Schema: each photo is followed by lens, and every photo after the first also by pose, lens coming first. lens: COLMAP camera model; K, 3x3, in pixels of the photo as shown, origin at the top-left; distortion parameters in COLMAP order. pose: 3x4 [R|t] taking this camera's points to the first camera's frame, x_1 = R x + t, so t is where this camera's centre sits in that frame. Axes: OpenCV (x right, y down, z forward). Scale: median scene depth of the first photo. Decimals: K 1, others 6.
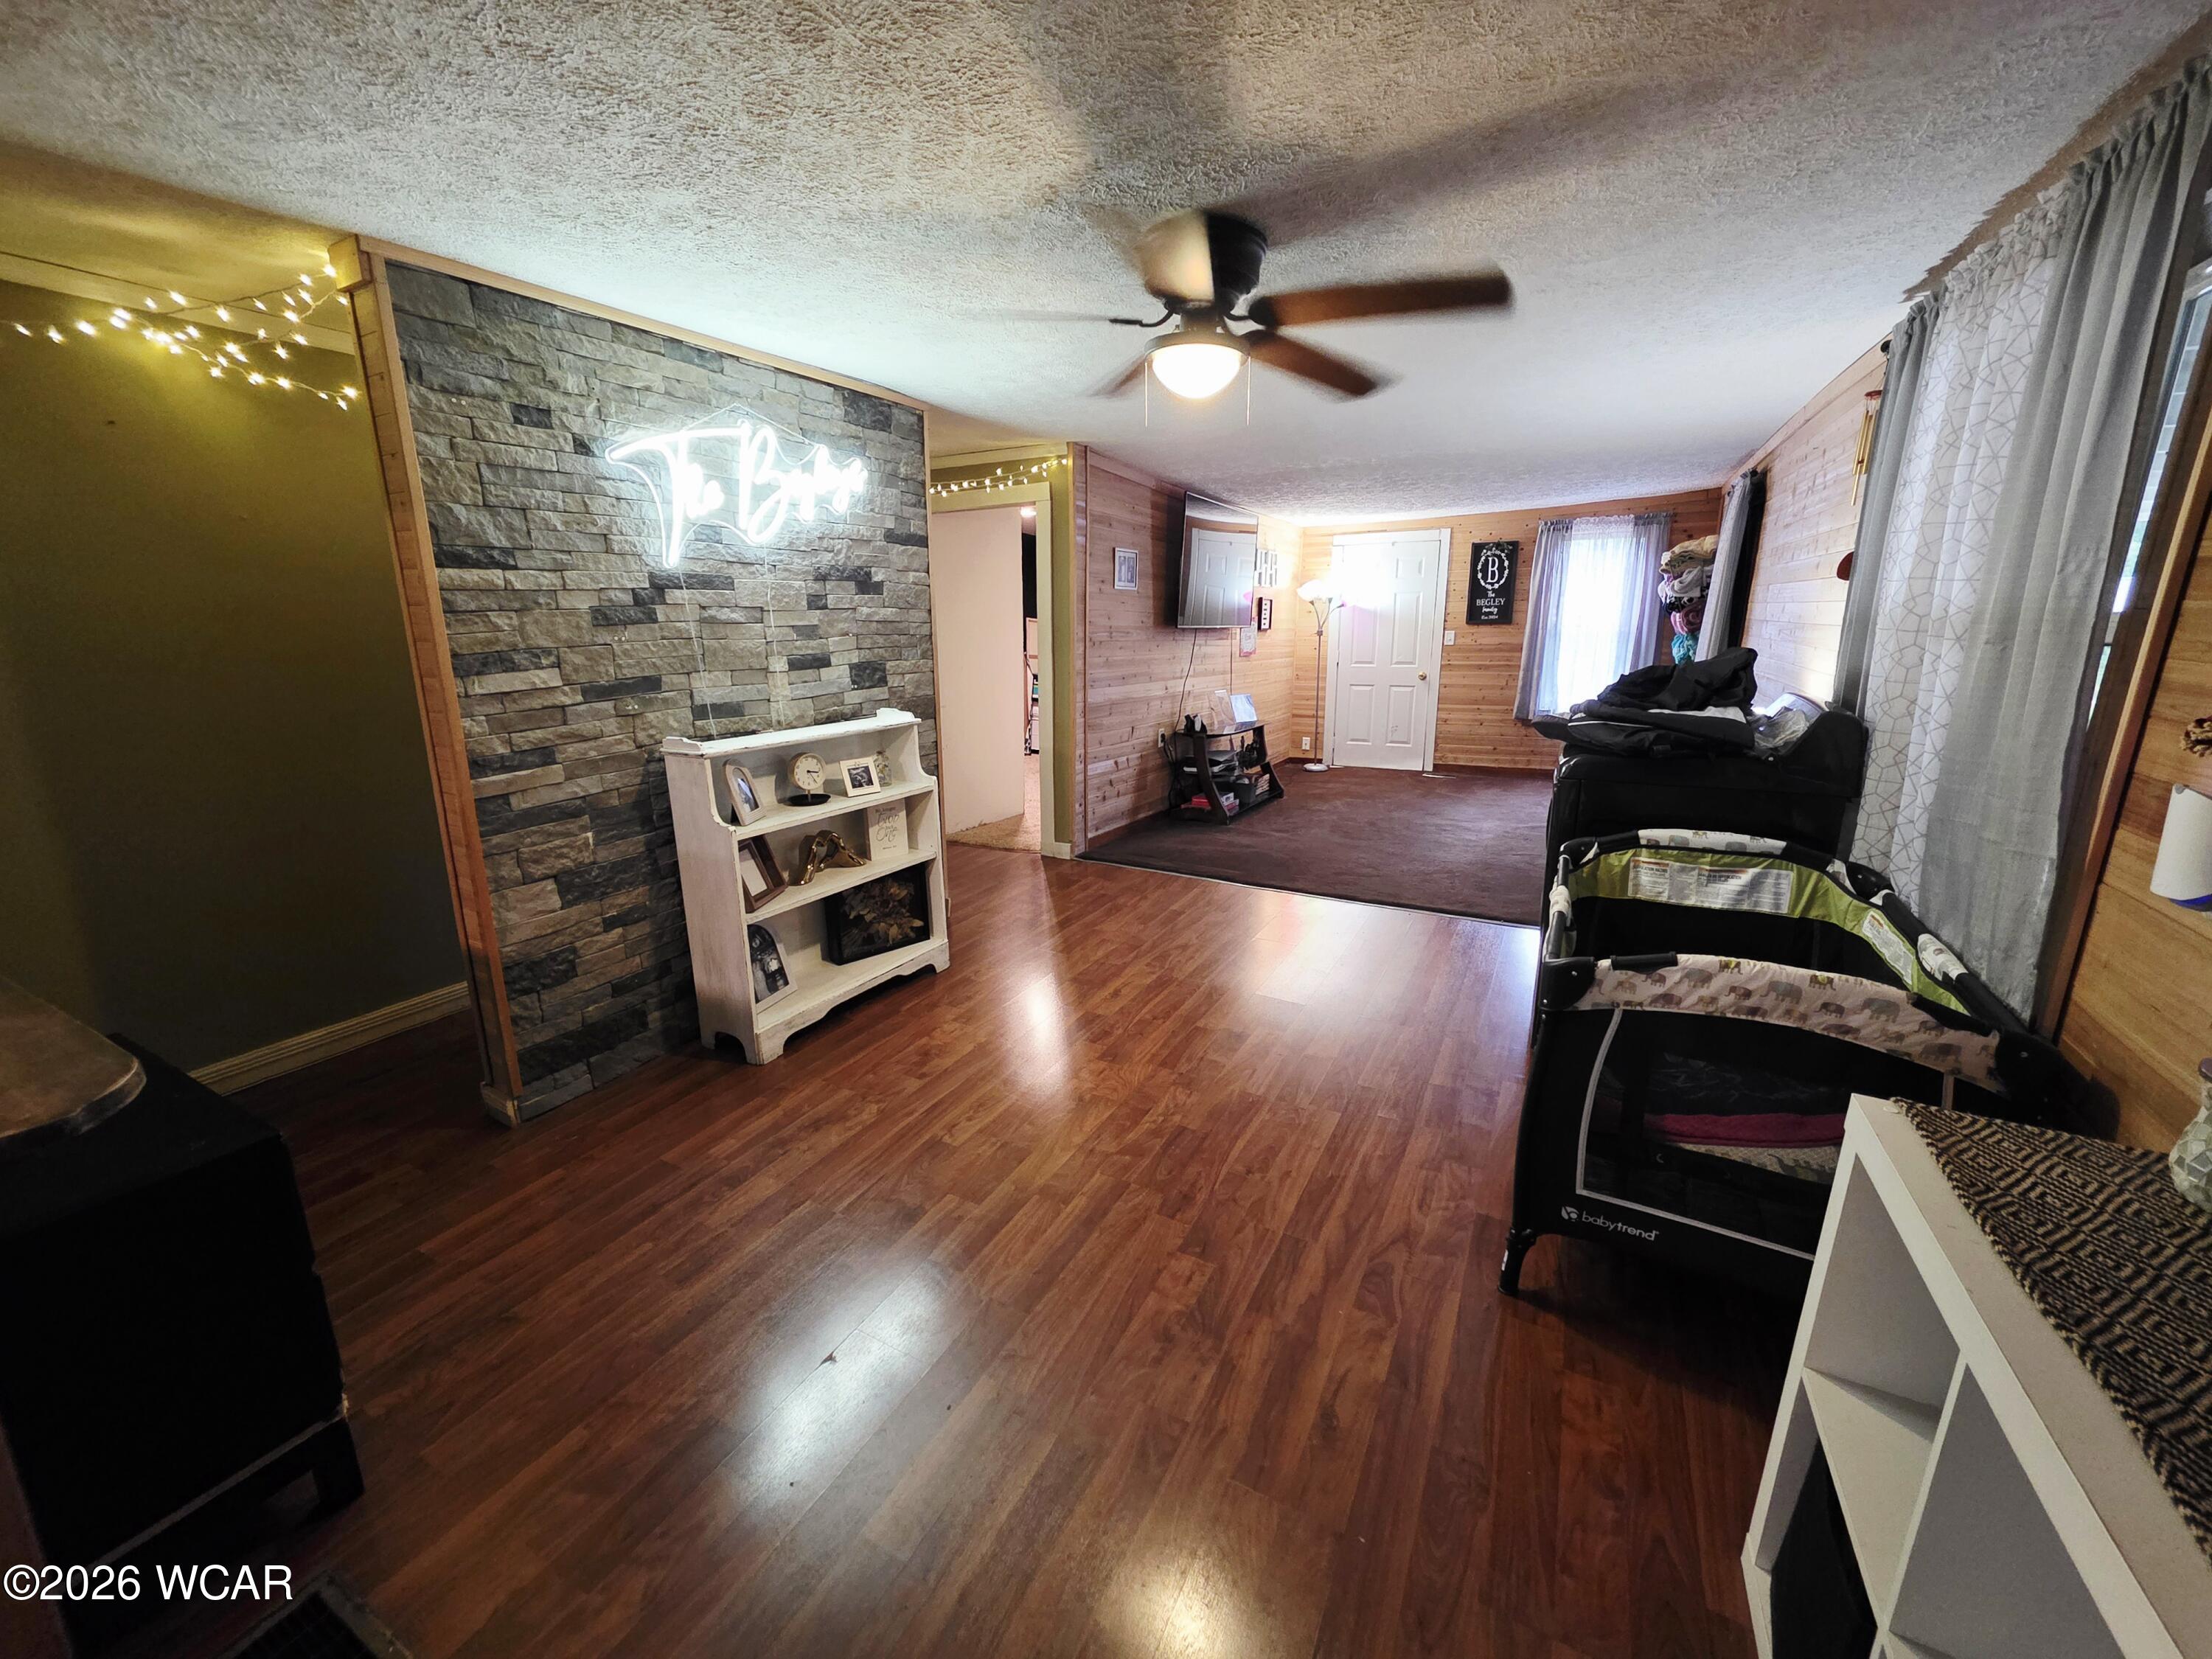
lens RADIAL K [[880.2, 0, 1099.5], [0, 880.2, 824.1], [0, 0, 1]] dist [0.000503, 0.000274]
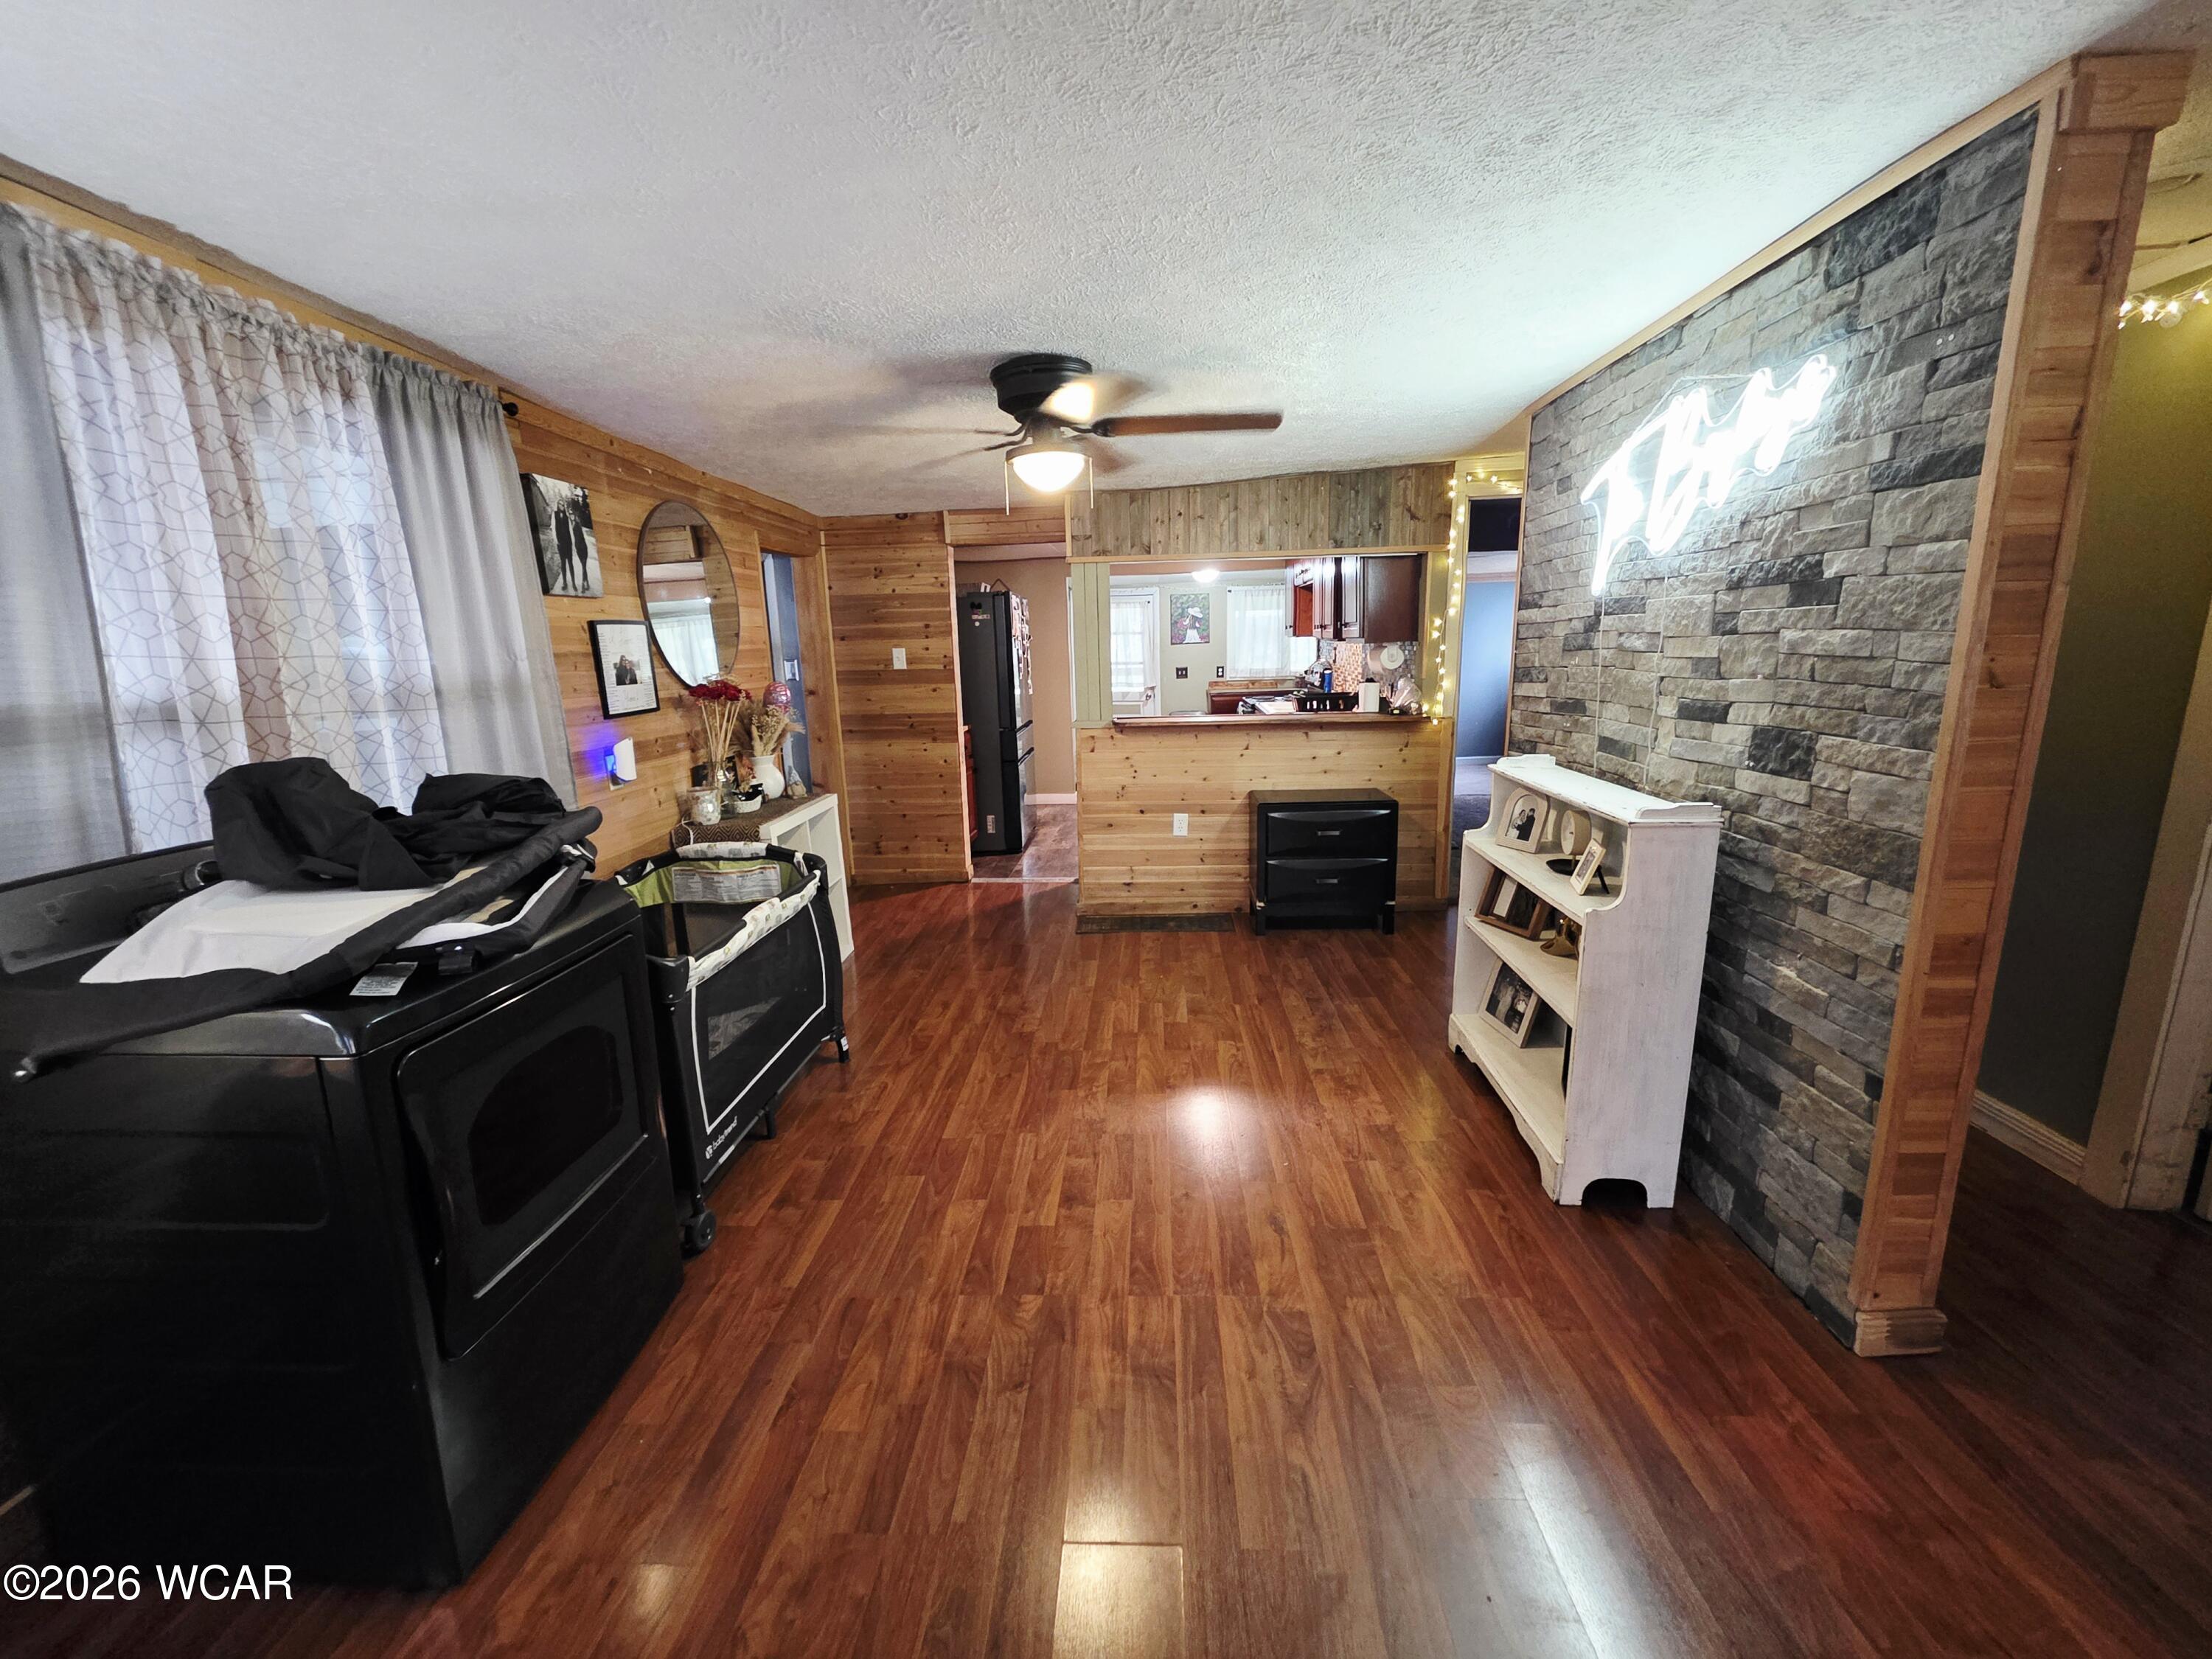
lens RADIAL K [[880.2, 0, 1099.5], [0, 880.2, 824.1], [0, 0, 1]] dist [0.000503, 0.000274]
pose [[-0.902882, 0.116509, -0.413798, 0.386381], [-0.067396, 0.912307, 0.403922, -0.348928], [0.424572, 0.392582, -0.815854, 1.394652]]
